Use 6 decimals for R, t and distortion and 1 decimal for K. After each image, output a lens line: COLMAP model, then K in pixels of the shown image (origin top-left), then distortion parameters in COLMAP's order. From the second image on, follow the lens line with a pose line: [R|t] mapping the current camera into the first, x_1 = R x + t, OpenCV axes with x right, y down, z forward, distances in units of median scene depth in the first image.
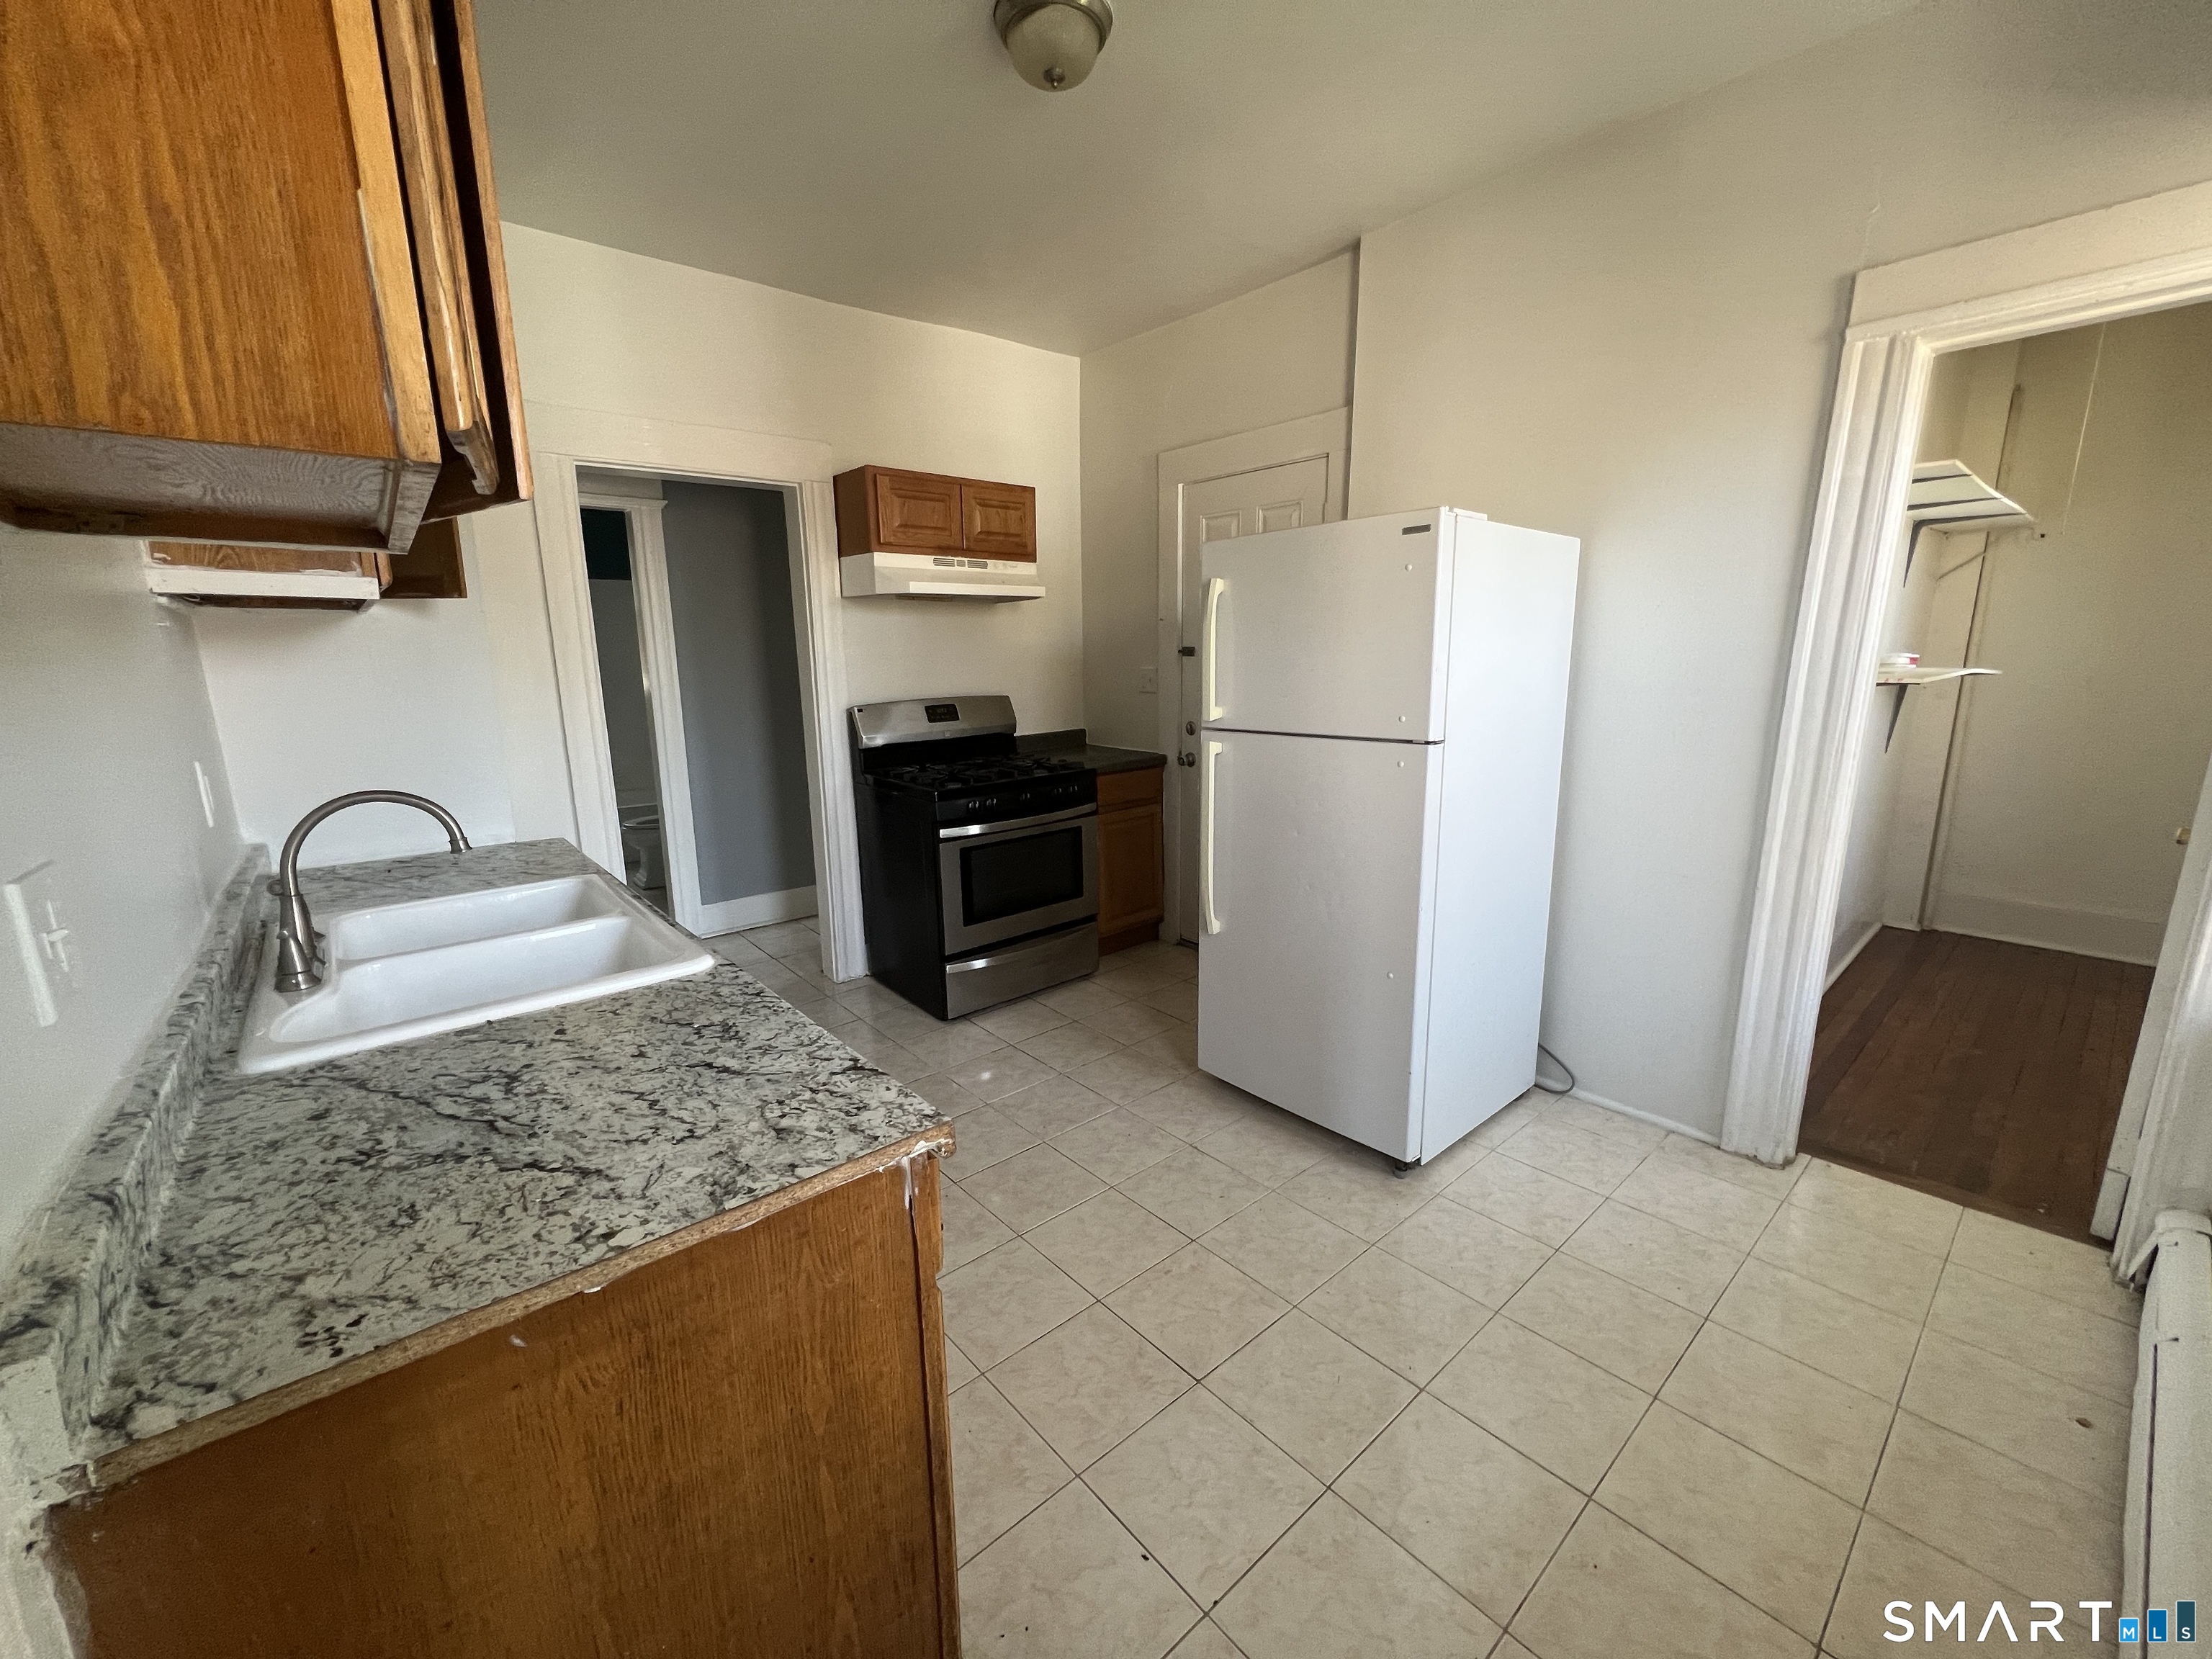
lens RADIAL K [[894.1, 0, 1106.0], [0, 894.1, 829.5], [0, 0, 1]] dist [-0.001655, -0.000219]
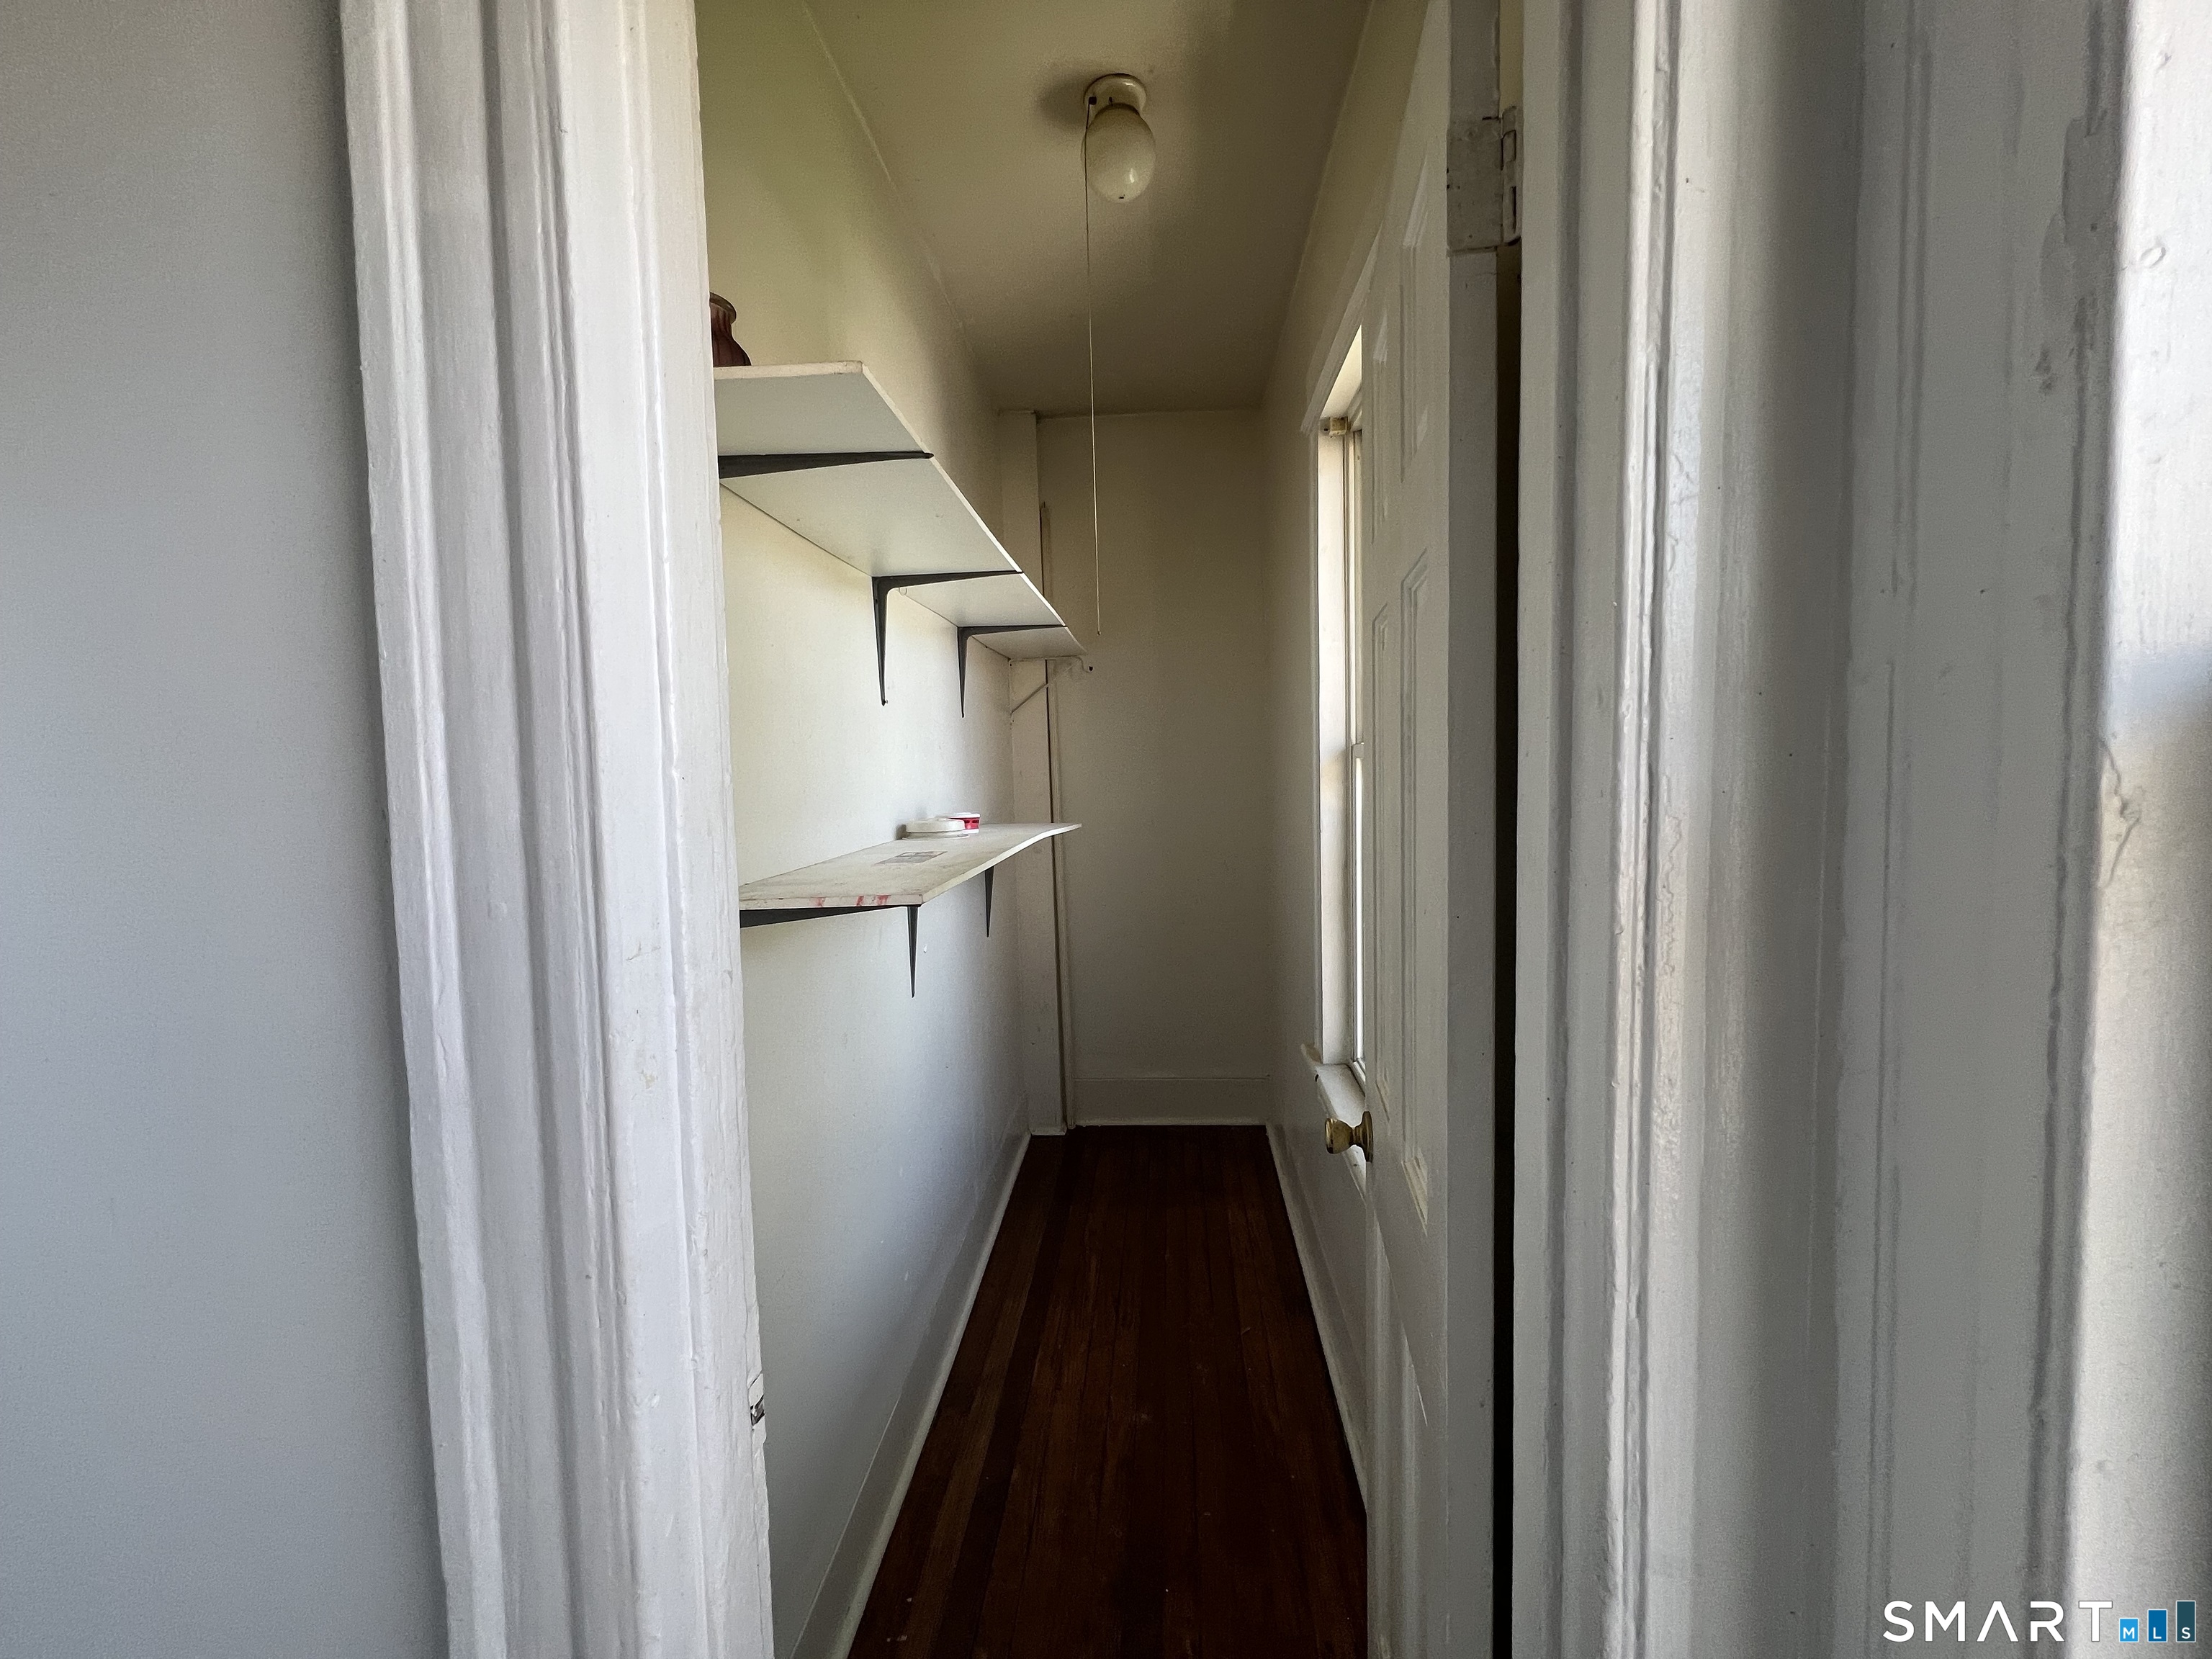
lens RADIAL K [[894.1, 0, 1106.0], [0, 894.1, 829.5], [0, 0, 1]] dist [-0.001655, -0.000219]
pose [[0.707662, -0.060058, 0.703994, 0.417038], [0.169488, 0.981718, -0.086619, -0.089575], [-0.685922, 0.180616, 0.704904, 0.384923]]
